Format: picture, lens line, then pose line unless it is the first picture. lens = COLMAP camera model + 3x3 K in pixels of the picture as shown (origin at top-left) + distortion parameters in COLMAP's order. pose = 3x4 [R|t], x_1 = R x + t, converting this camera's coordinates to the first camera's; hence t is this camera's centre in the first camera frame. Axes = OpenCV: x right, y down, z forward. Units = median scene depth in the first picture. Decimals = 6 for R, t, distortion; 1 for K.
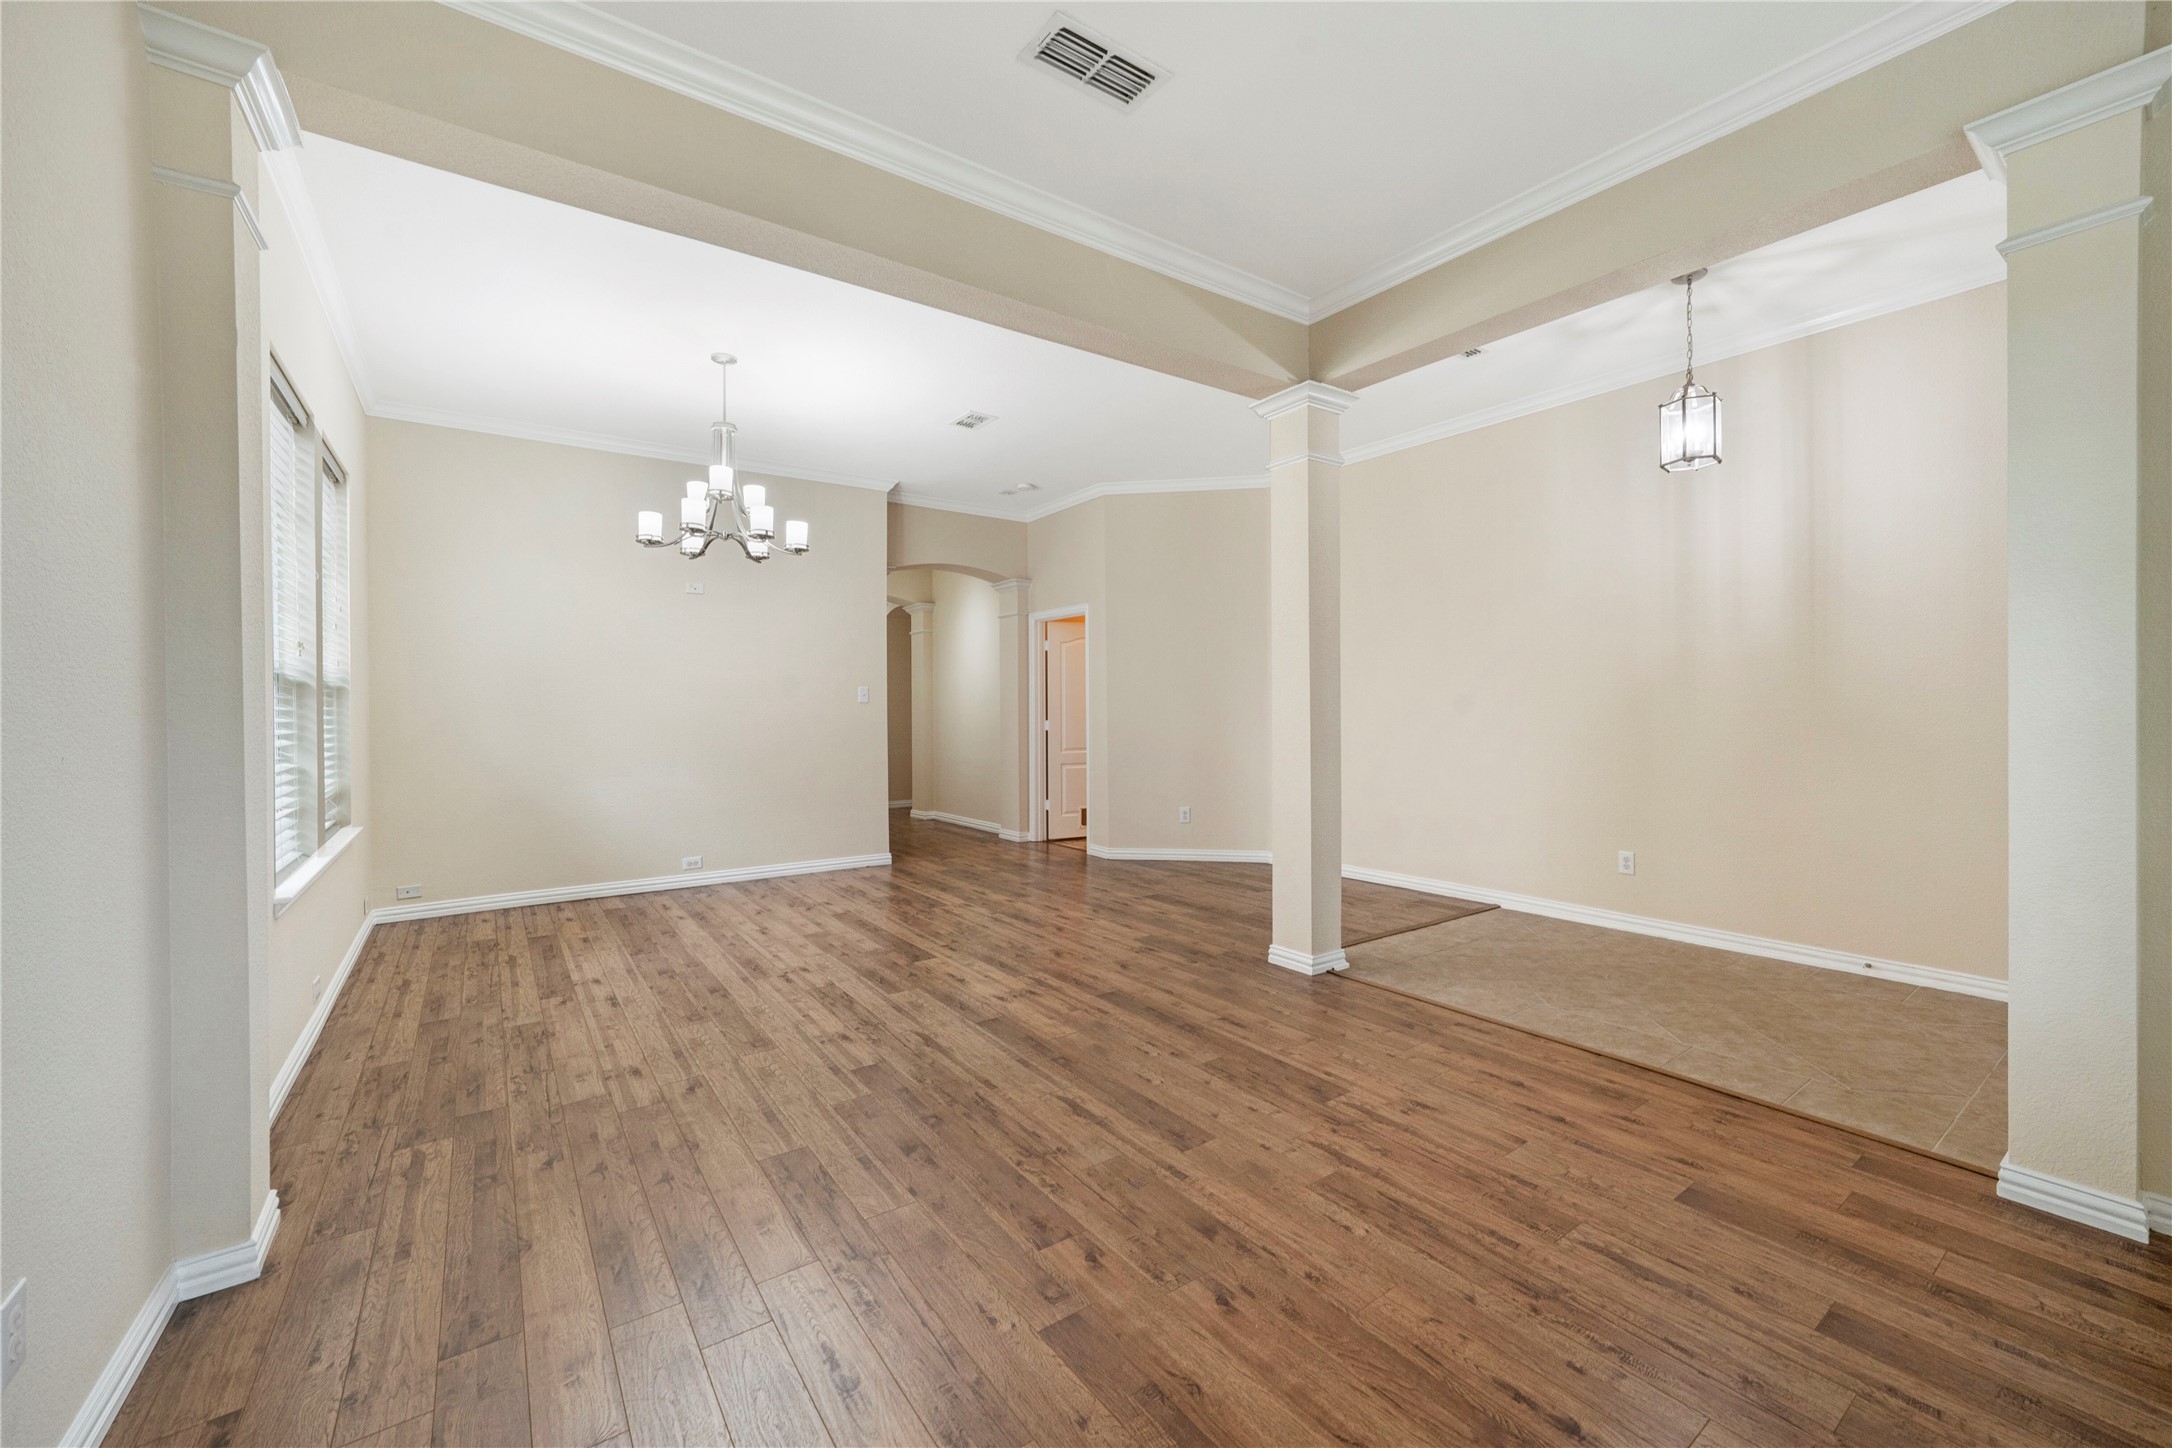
lens RADIAL K [[858.2, 0, 1085.1], [0, 858.2, 716.9], [0, 0, 1]] dist [-0.000039, 0.000024]
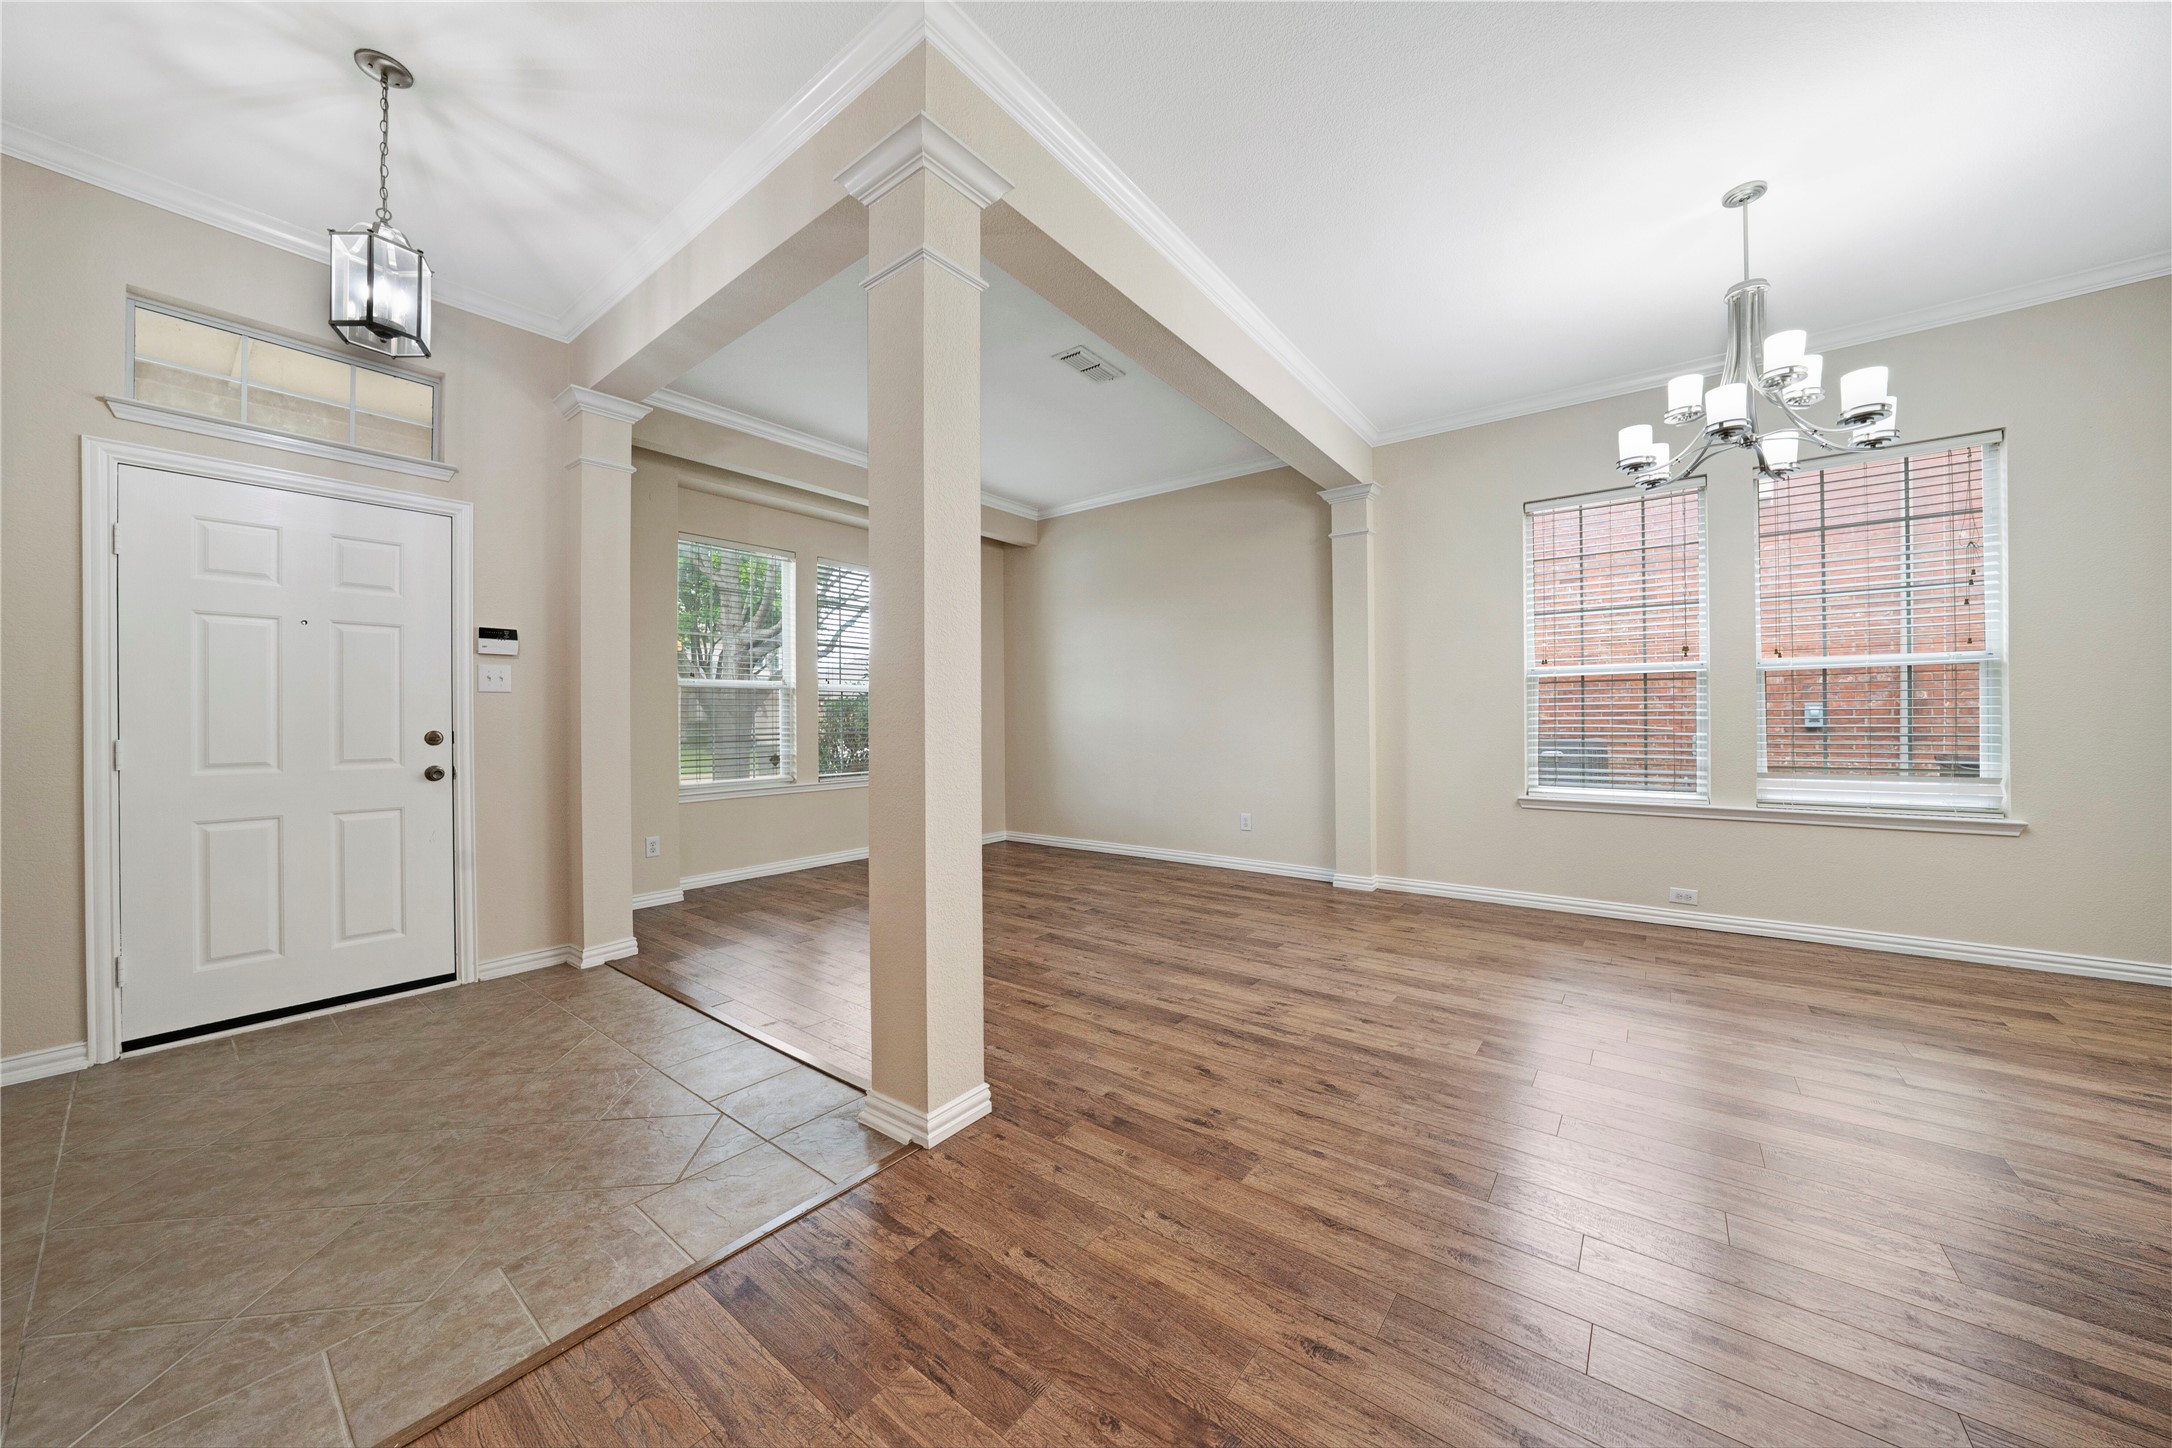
lens RADIAL K [[751.5, 0, 1090.0], [0, 751.5, 720.1], [0, 0, 1]] dist [-0.030025, 0.006478]
pose [[-0.955105, 0.012551, -0.296003, 0.353841], [0.008240, 0.999841, 0.015807, 0.005531], [0.296154, 0.012658, -0.955056, 1.794132]]
